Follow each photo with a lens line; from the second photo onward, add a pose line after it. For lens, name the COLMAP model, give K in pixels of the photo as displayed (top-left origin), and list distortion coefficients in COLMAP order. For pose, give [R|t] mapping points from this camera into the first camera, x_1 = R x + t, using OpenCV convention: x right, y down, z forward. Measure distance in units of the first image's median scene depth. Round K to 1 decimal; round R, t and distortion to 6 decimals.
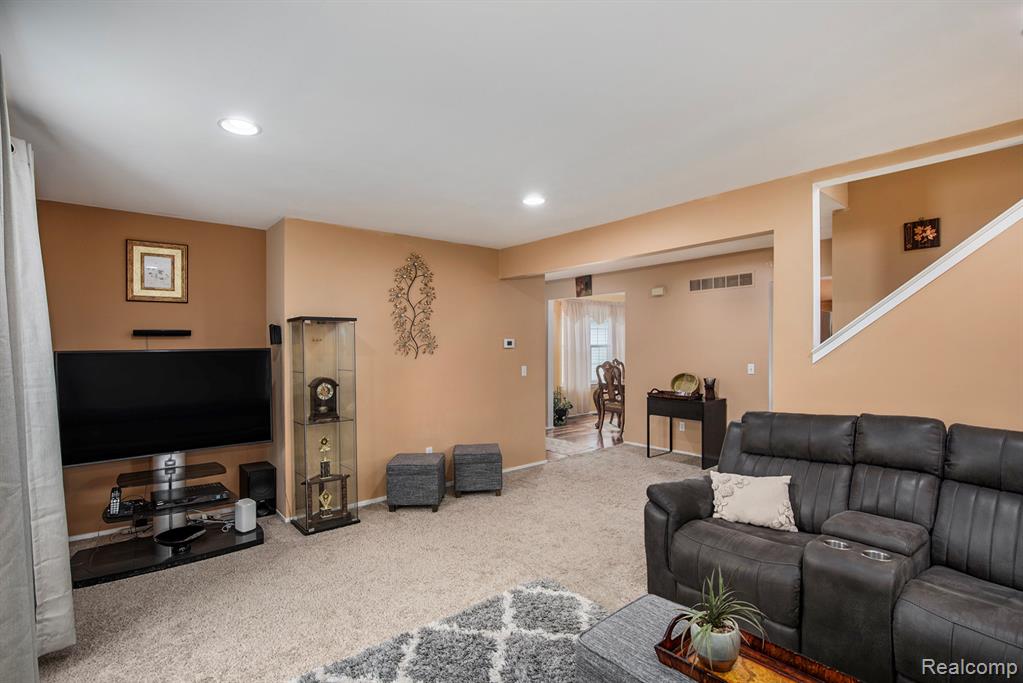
lens RADIAL K [[477.1, 0, 509.9], [0, 477.1, 336.4], [0, 0, 1]] dist [-0.022808, 0.003127]
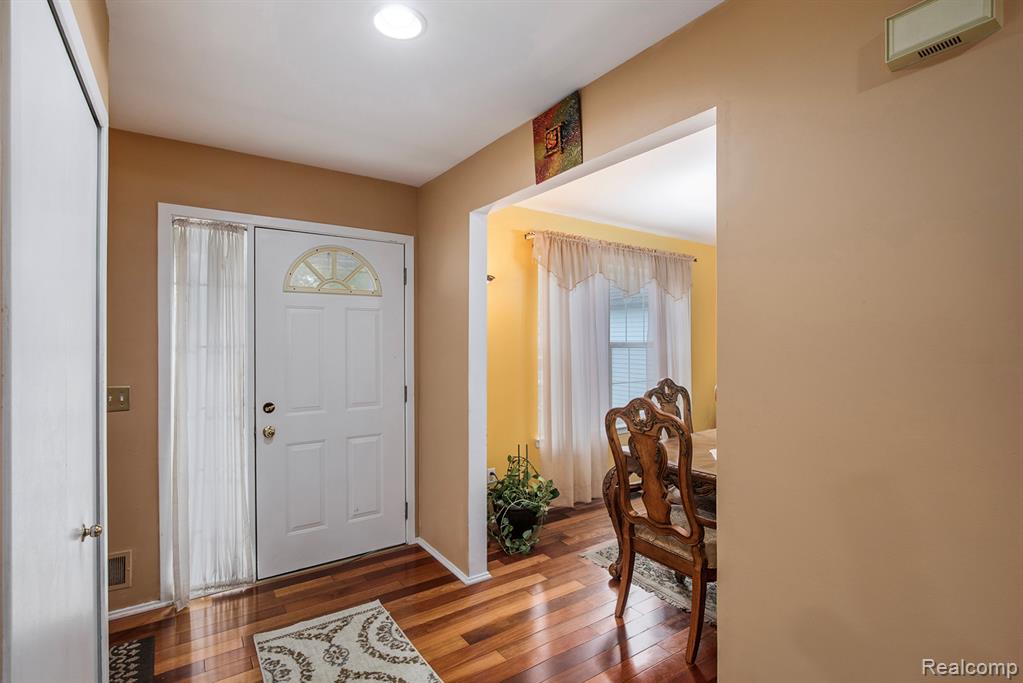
lens RADIAL K [[477.1, 0, 513.2], [0, 477.1, 336.0], [0, 0, 1]] dist [-0.022808, 0.003127]
pose [[0.996586, -0.004530, -0.082436, 0.146228], [0.004776, 0.999985, 0.002789, 0.012304], [0.082422, -0.003173, 0.996592, 0.684656]]
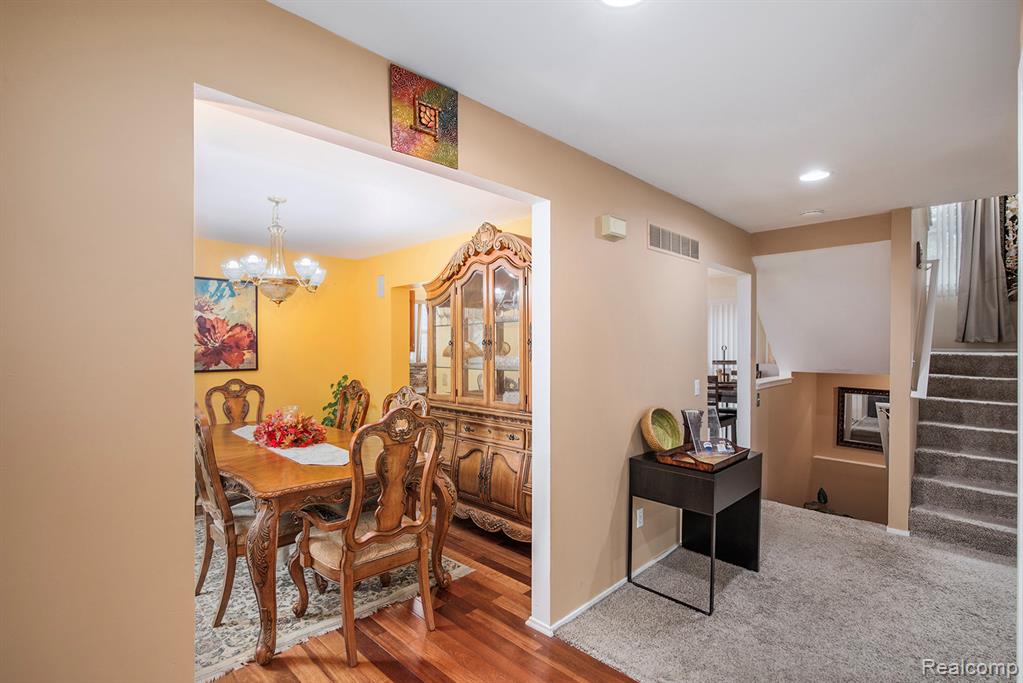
lens RADIAL K [[477.1, 0, 488.7], [0, 477.1, 337.7], [0, 0, 1]] dist [-0.022808, 0.003127]
pose [[-0.078510, 0.009316, 0.996870, -0.090492], [-0.014705, 0.999837, -0.010502, 0.010956], [-0.996805, -0.015484, -0.078360, 0.948607]]
